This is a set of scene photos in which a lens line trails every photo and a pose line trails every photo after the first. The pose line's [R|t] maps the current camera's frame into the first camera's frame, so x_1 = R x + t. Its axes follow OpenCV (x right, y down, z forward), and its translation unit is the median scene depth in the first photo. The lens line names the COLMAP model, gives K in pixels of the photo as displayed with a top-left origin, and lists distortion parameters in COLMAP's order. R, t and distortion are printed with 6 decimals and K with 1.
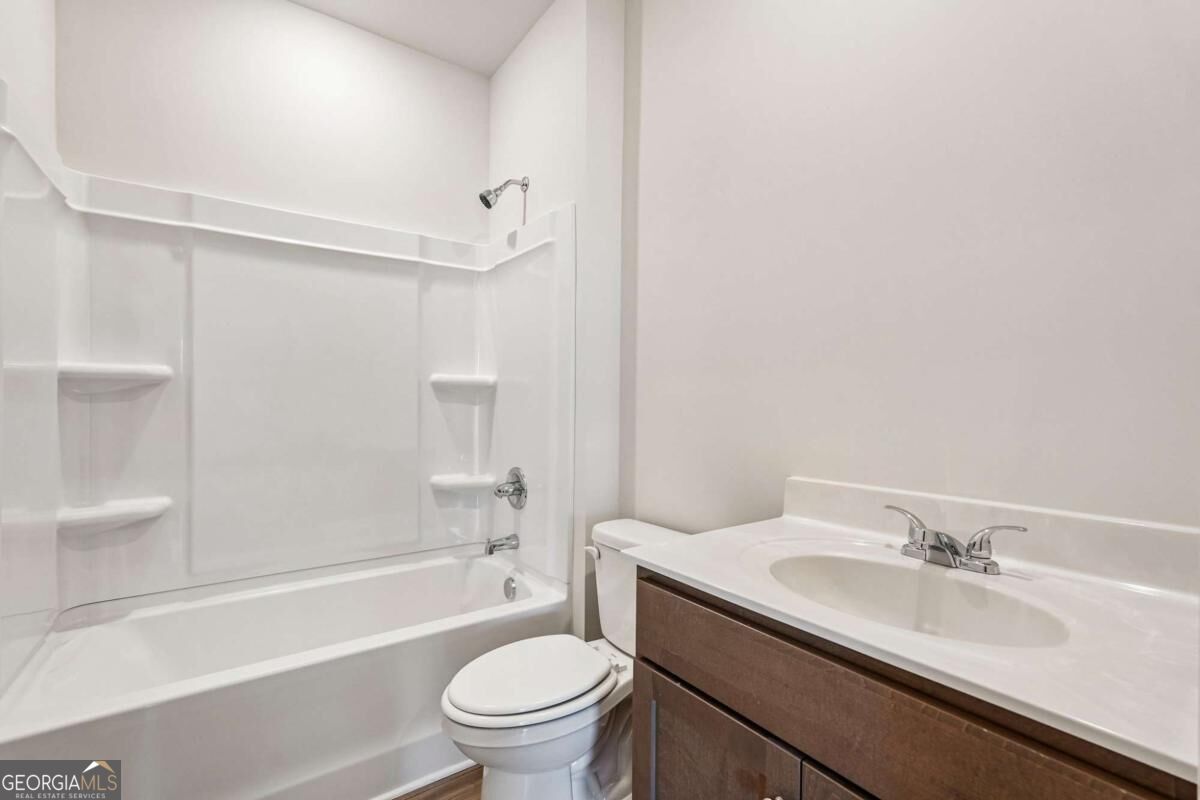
lens RADIAL K [[537.2, 0, 598.2], [0, 537.2, 403.7], [0, 0, 1]] dist [-0.018314, 0.014589]
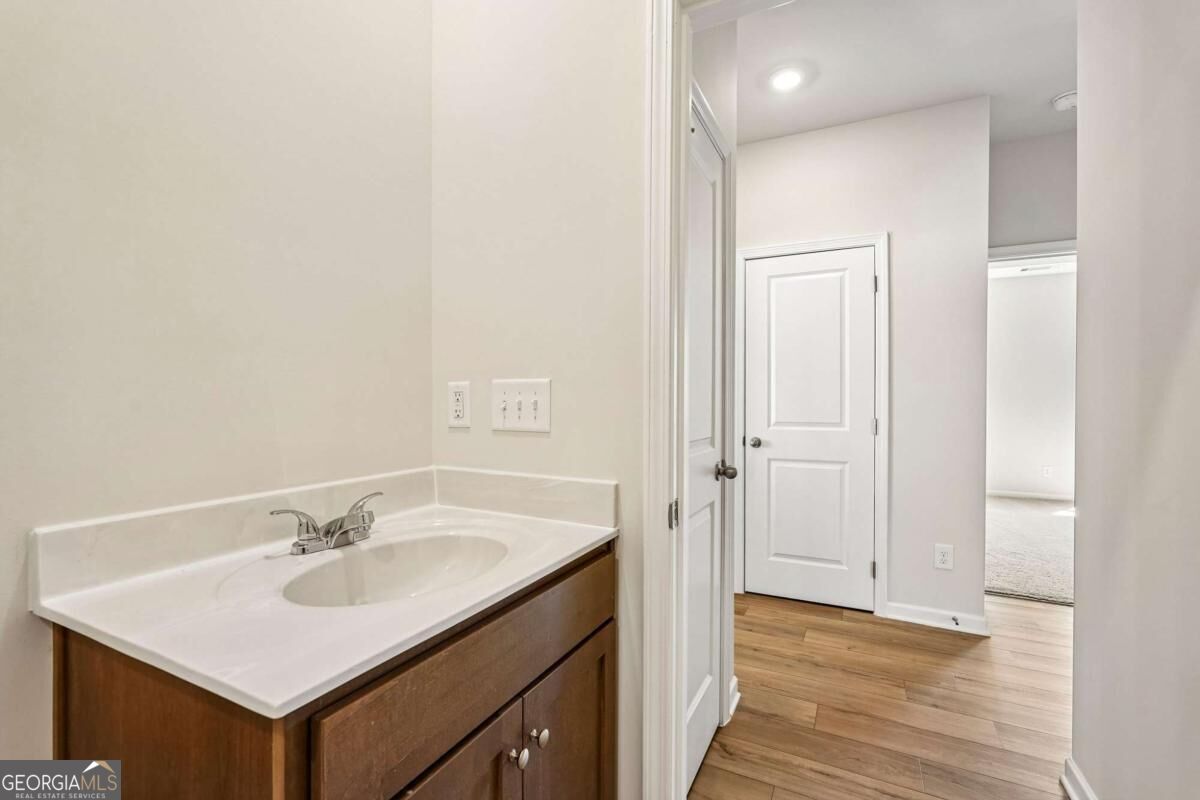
lens RADIAL K [[537.2, 0, 598.2], [0, 537.2, 403.7], [0, 0, 1]] dist [-0.018314, 0.014589]
pose [[-0.460560, -0.015291, 0.887497, -0.574357], [-0.000660, 0.999857, 0.016884, -0.004178], [-0.887628, 0.007191, -0.460505, 1.079478]]
